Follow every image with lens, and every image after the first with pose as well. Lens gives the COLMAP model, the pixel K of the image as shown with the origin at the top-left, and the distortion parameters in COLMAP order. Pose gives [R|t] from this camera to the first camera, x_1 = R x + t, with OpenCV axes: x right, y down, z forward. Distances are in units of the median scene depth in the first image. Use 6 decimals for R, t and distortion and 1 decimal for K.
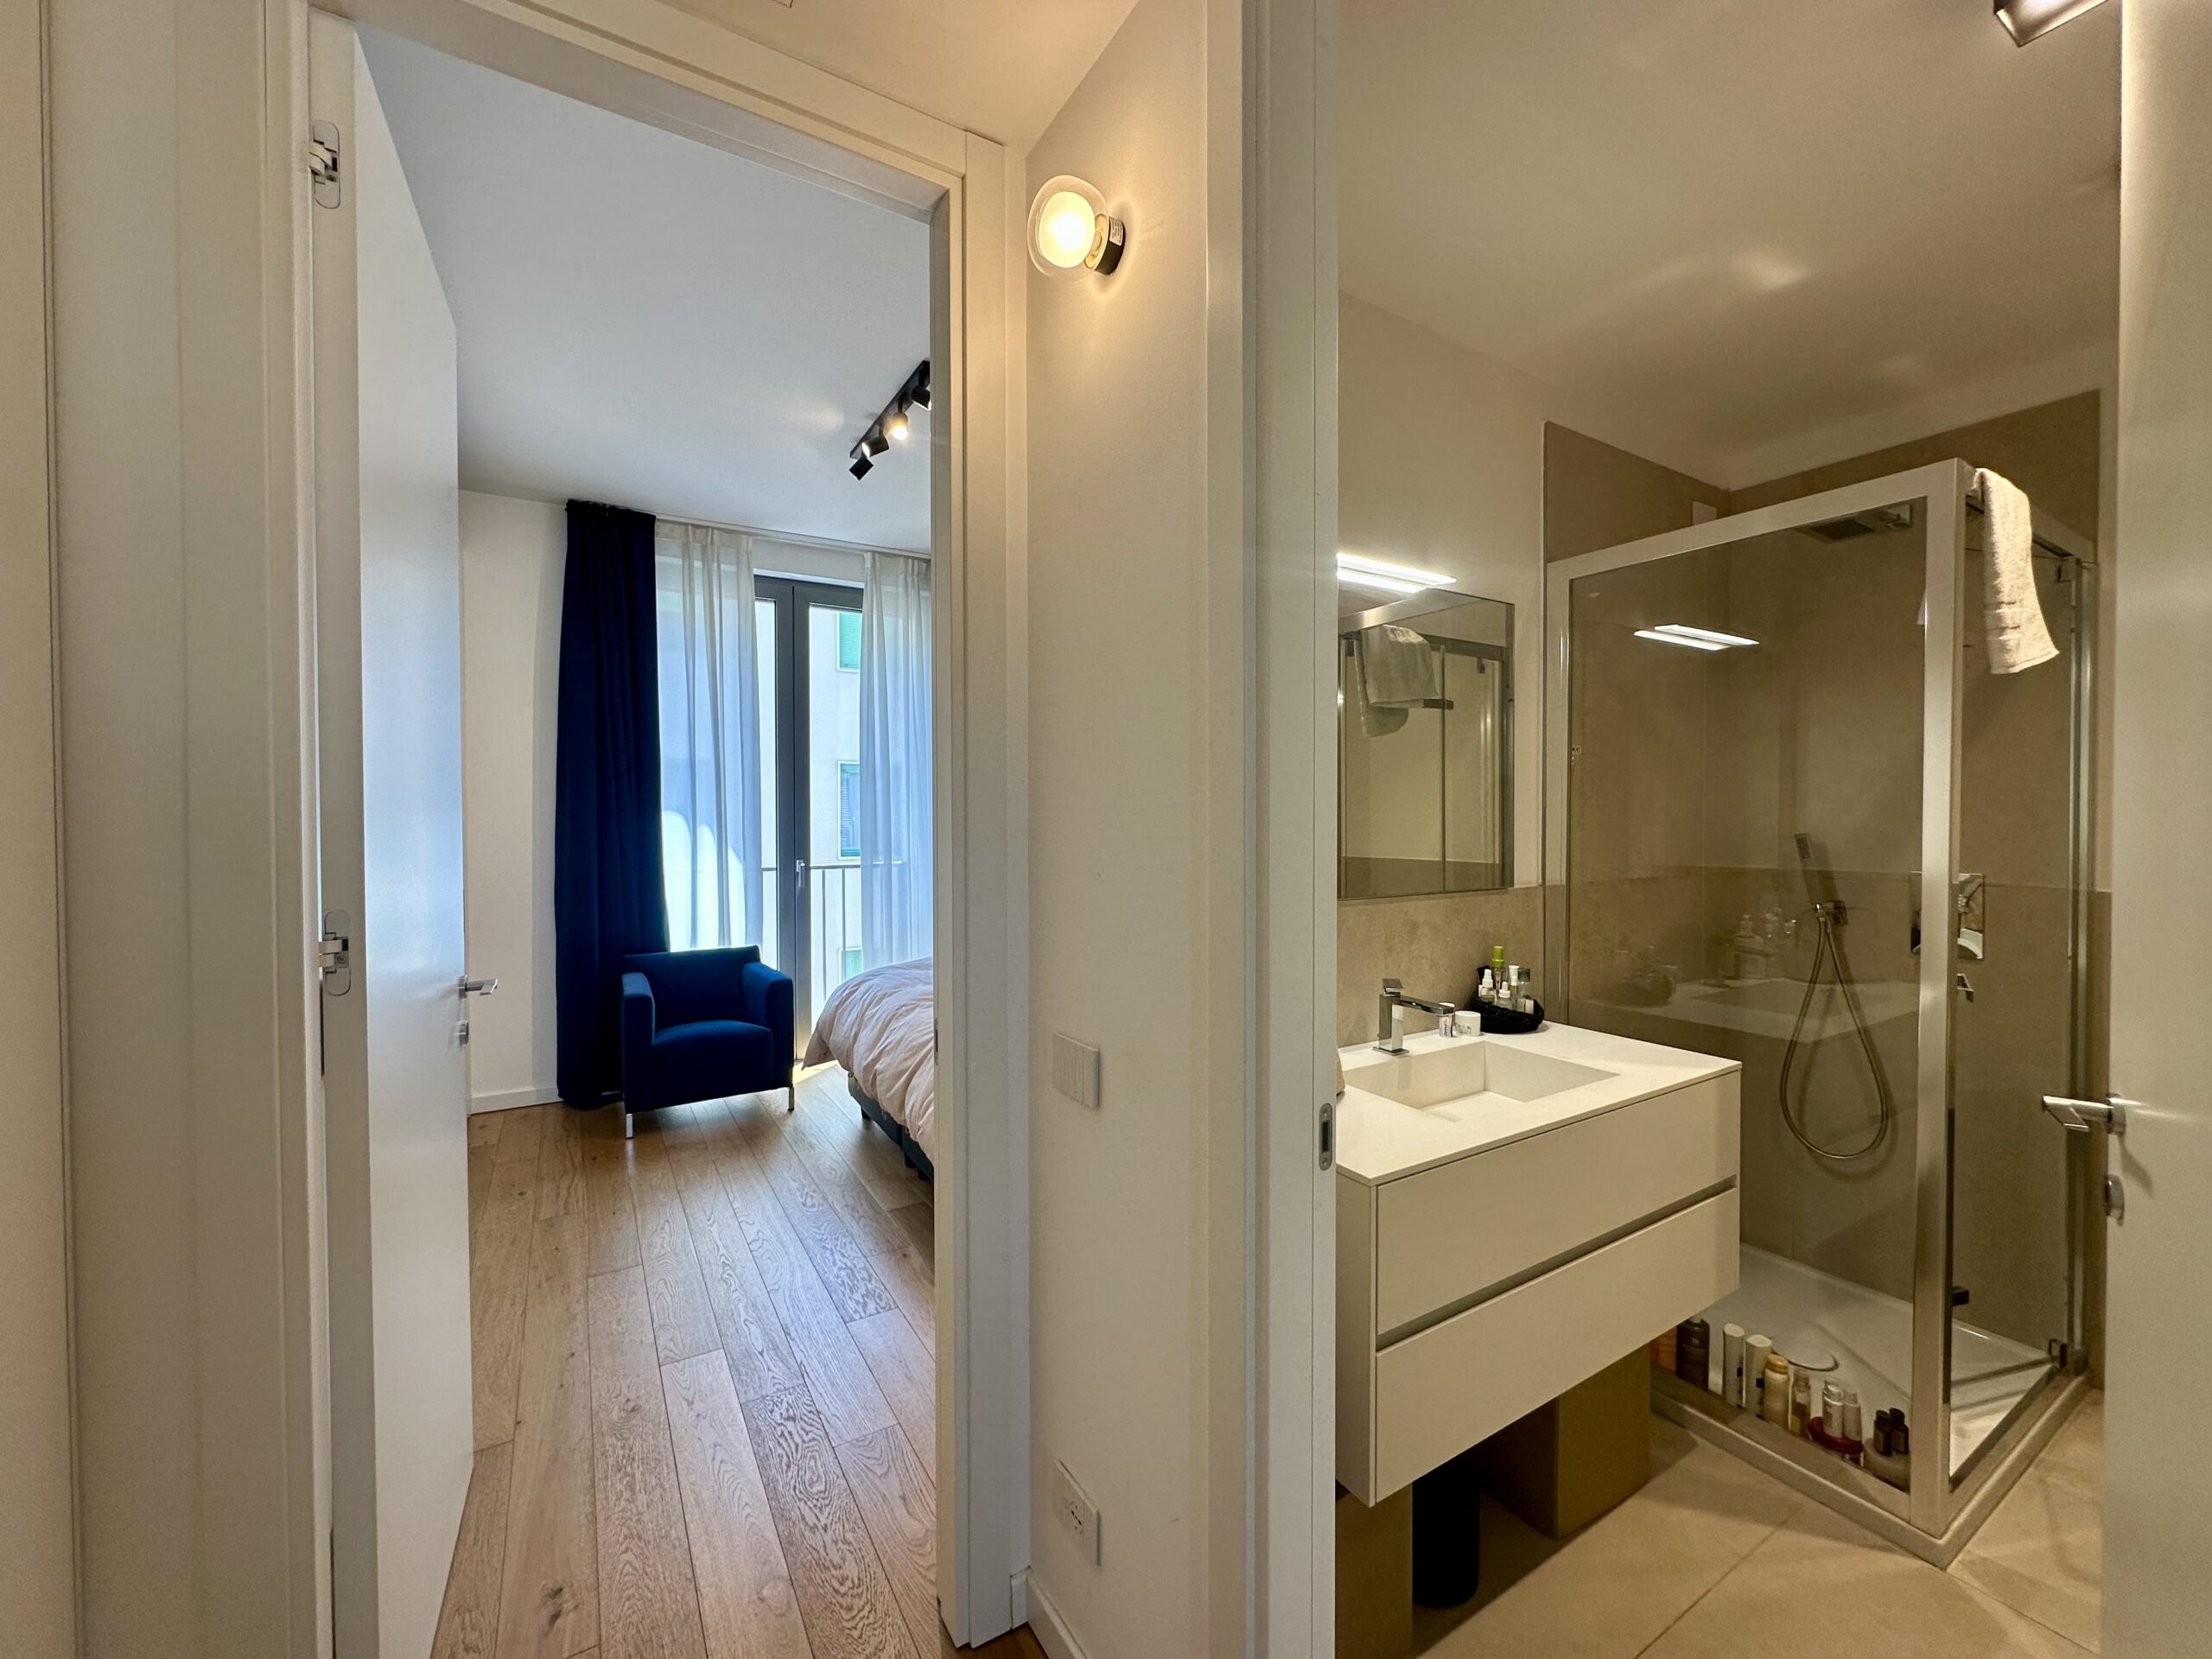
lens RADIAL K [[875.3, 0, 1123.0], [0, 875.3, 829.8], [0, 0, 1]] dist [0.002268, 0.000903]
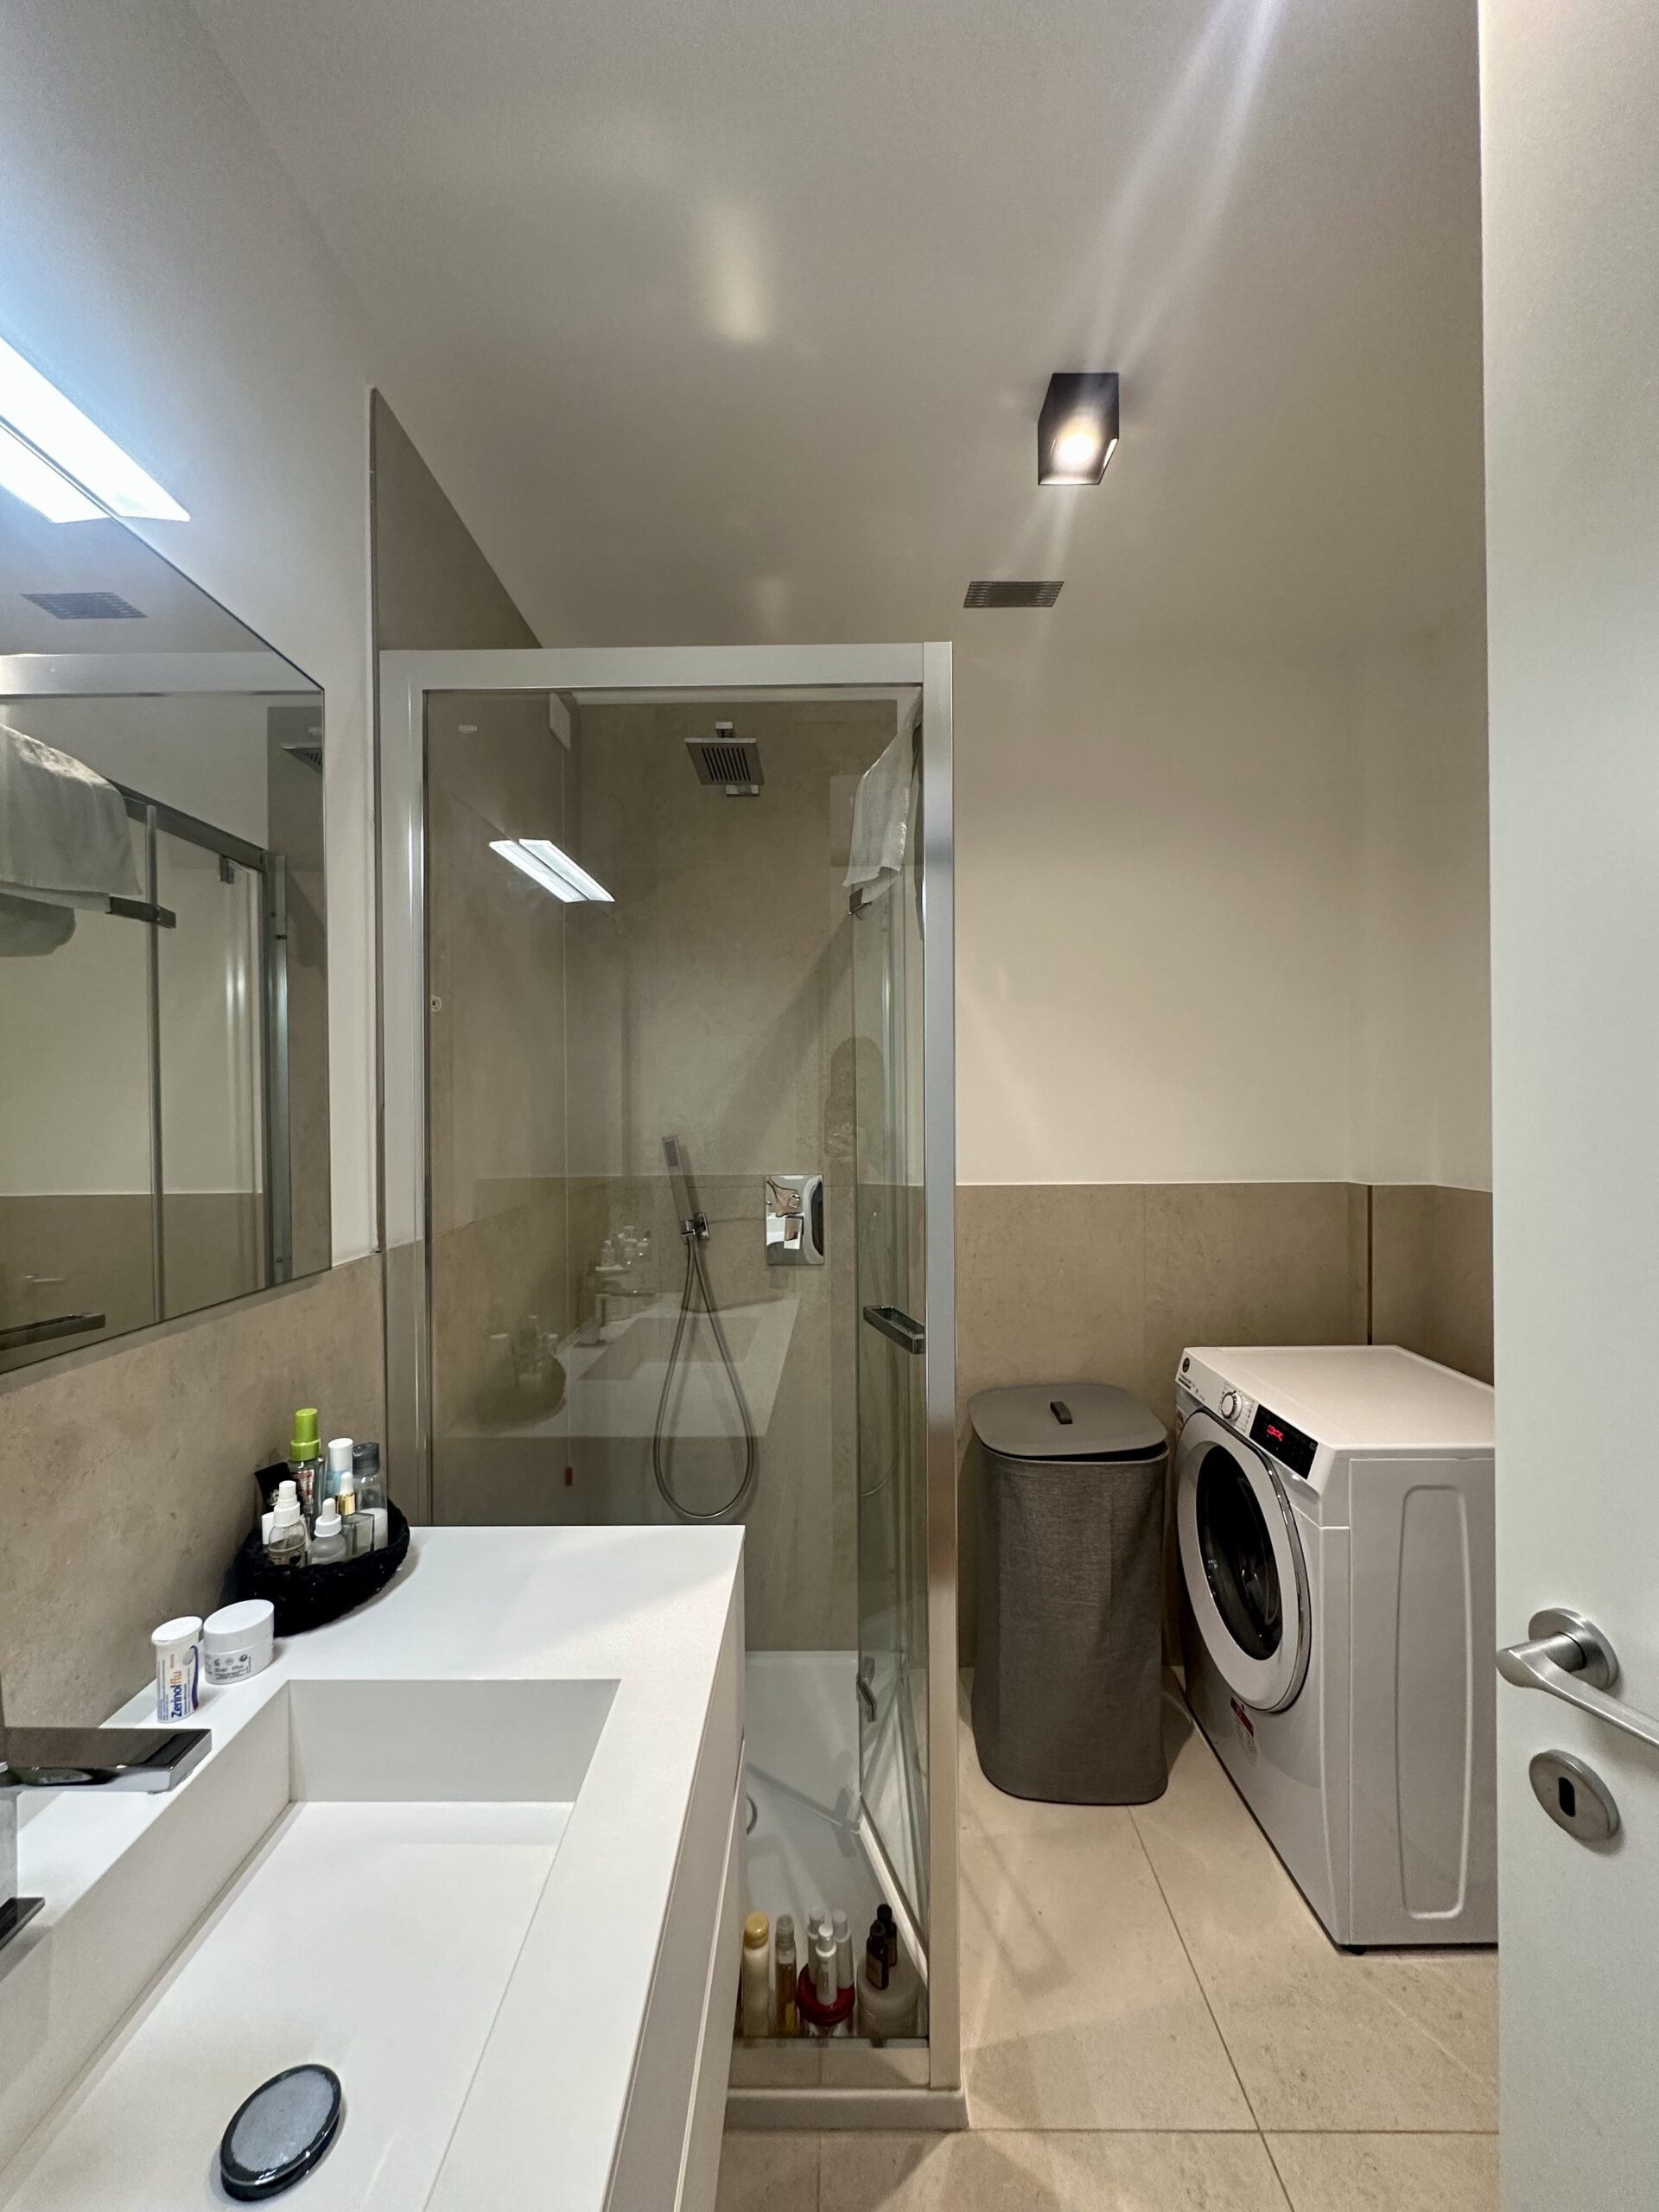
lens RADIAL K [[879.3, 0, 829.5], [0, 879.3, 1106.0], [0, 0, 1]] dist [-0.004211, 0.000721]
pose [[0.534414, -0.003357, 0.845216, 0.189374], [0.021304, 0.999728, -0.009500, -0.014759], [-0.844955, 0.023083, 0.534340, 0.522957]]
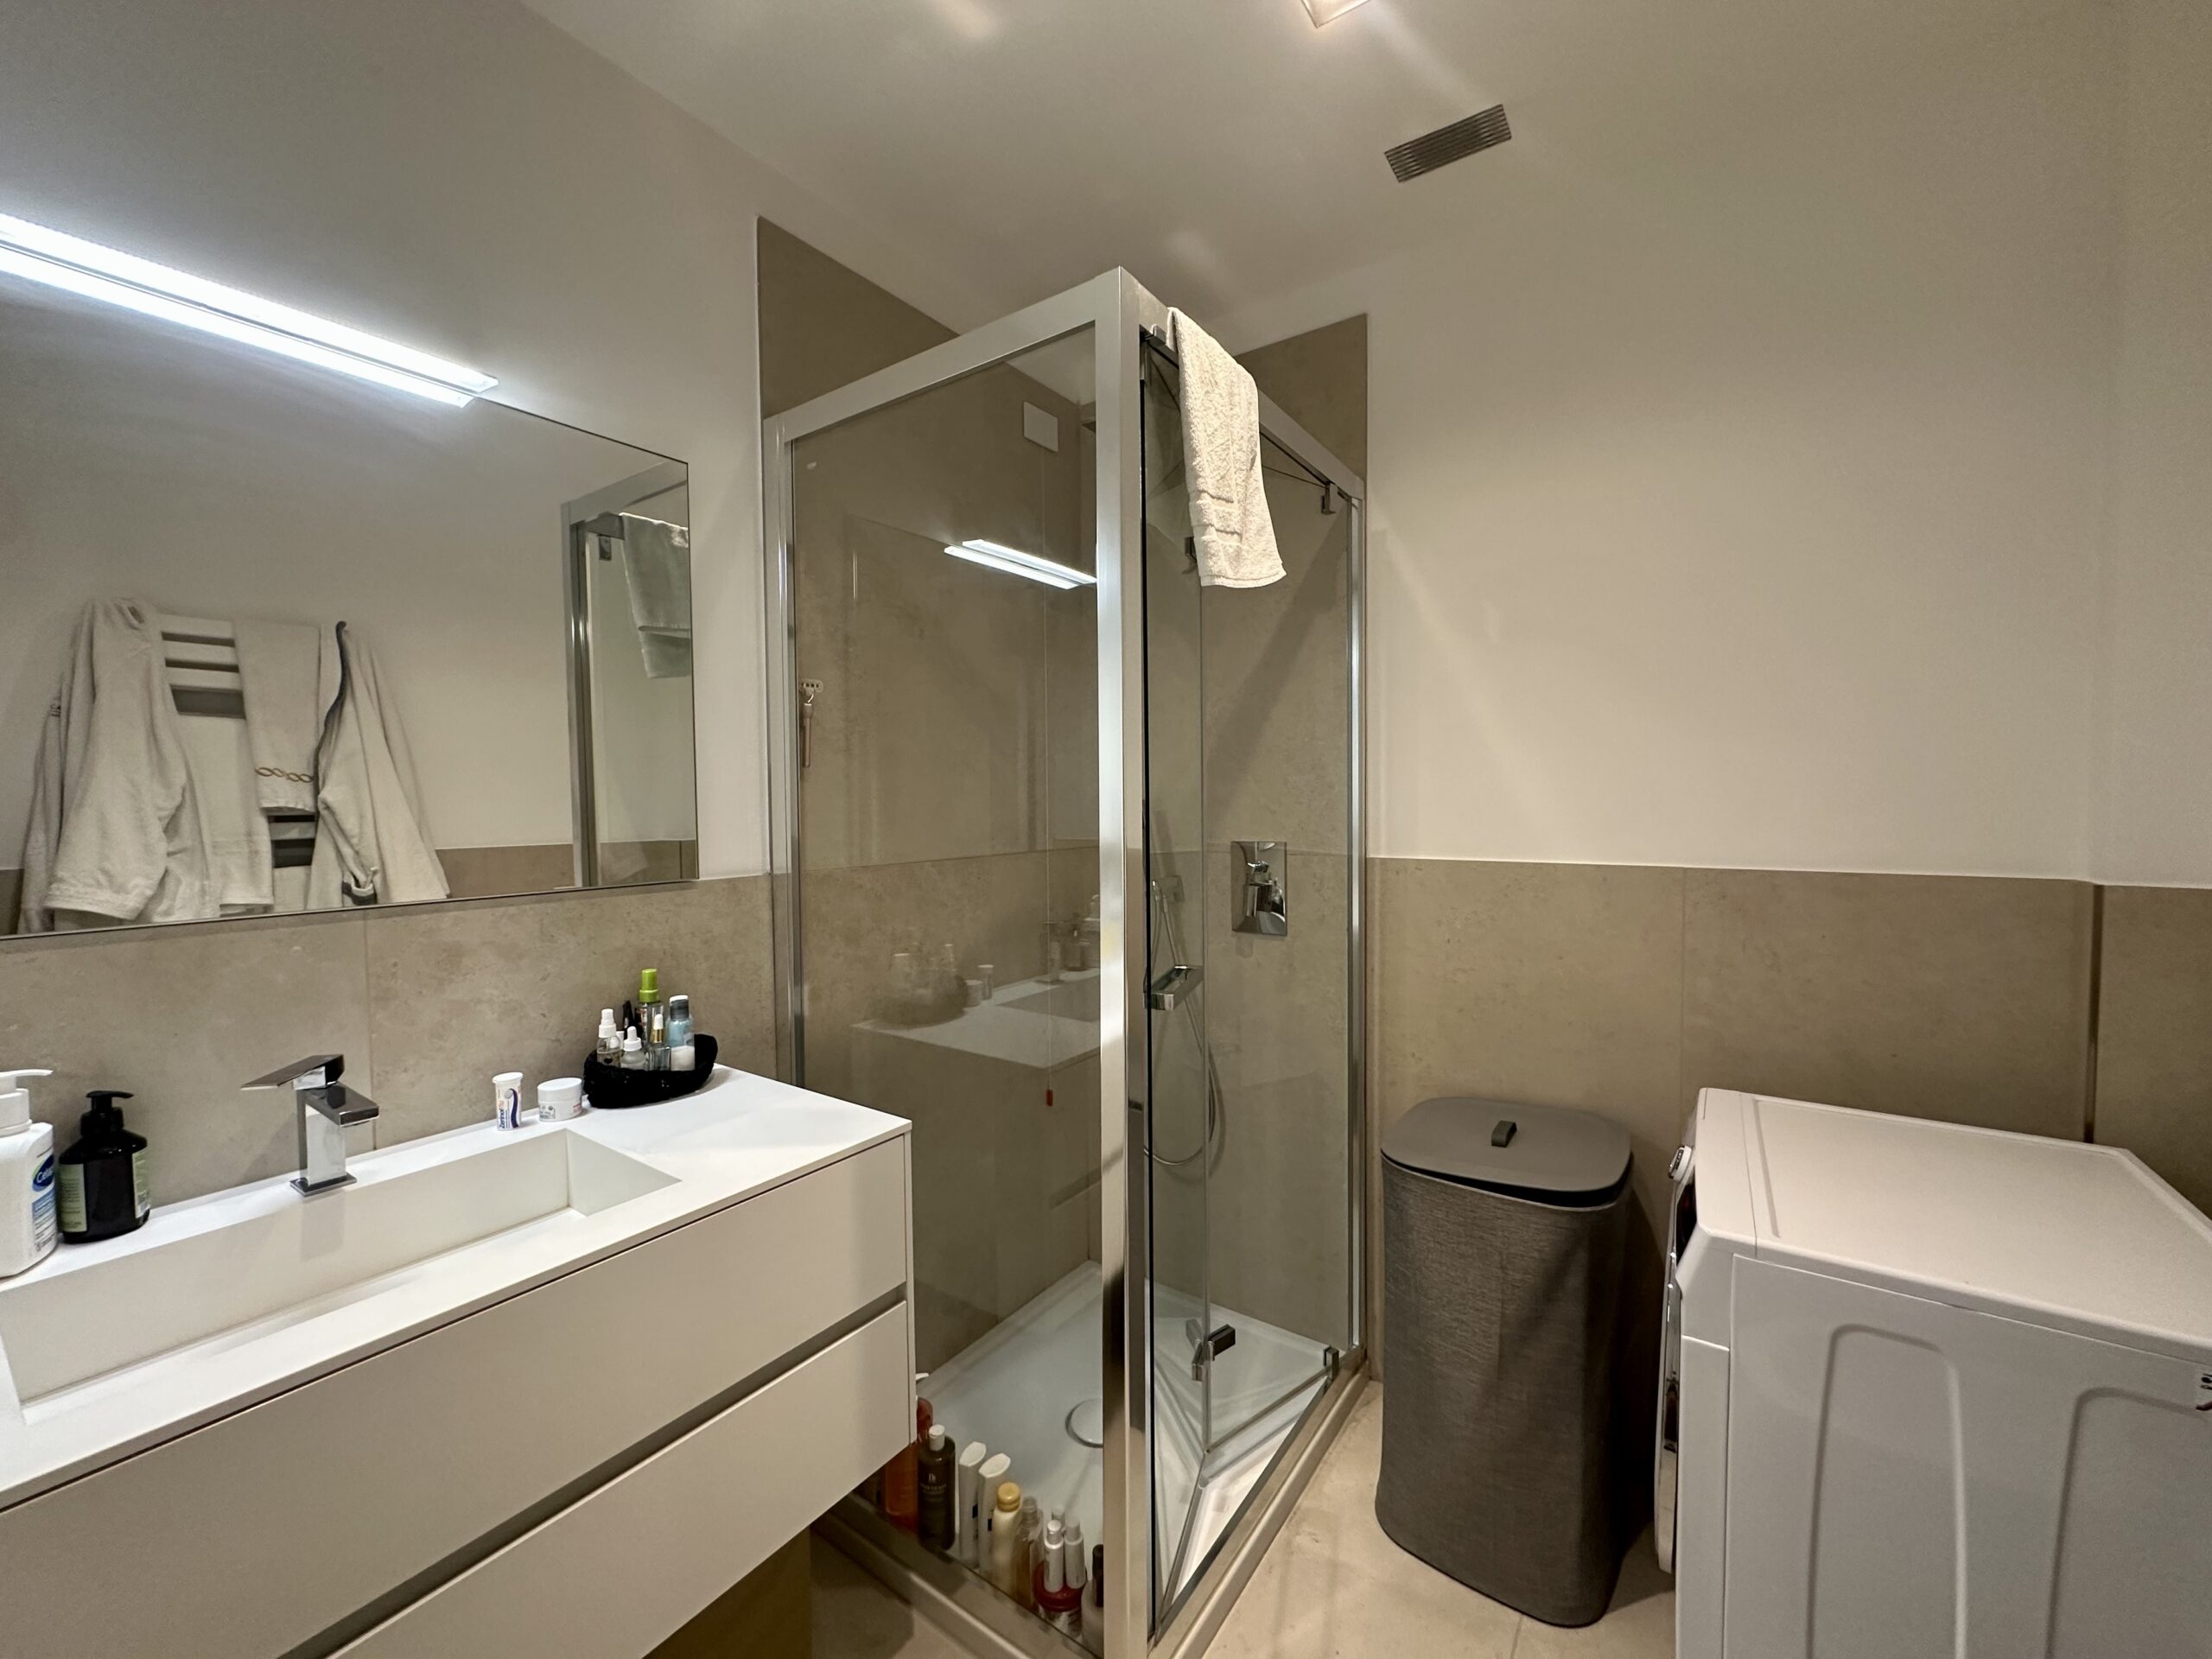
lens RADIAL K [[879.3, 0, 1107.3], [0, 879.3, 828.3], [0, 0, 1]] dist [-0.004211, 0.000721]
pose [[0.918334, -0.020153, 0.395292, 0.485387], [0.013589, 0.999720, 0.019397, 0.017576], [-0.395572, -0.012441, 0.918351, 0.252920]]
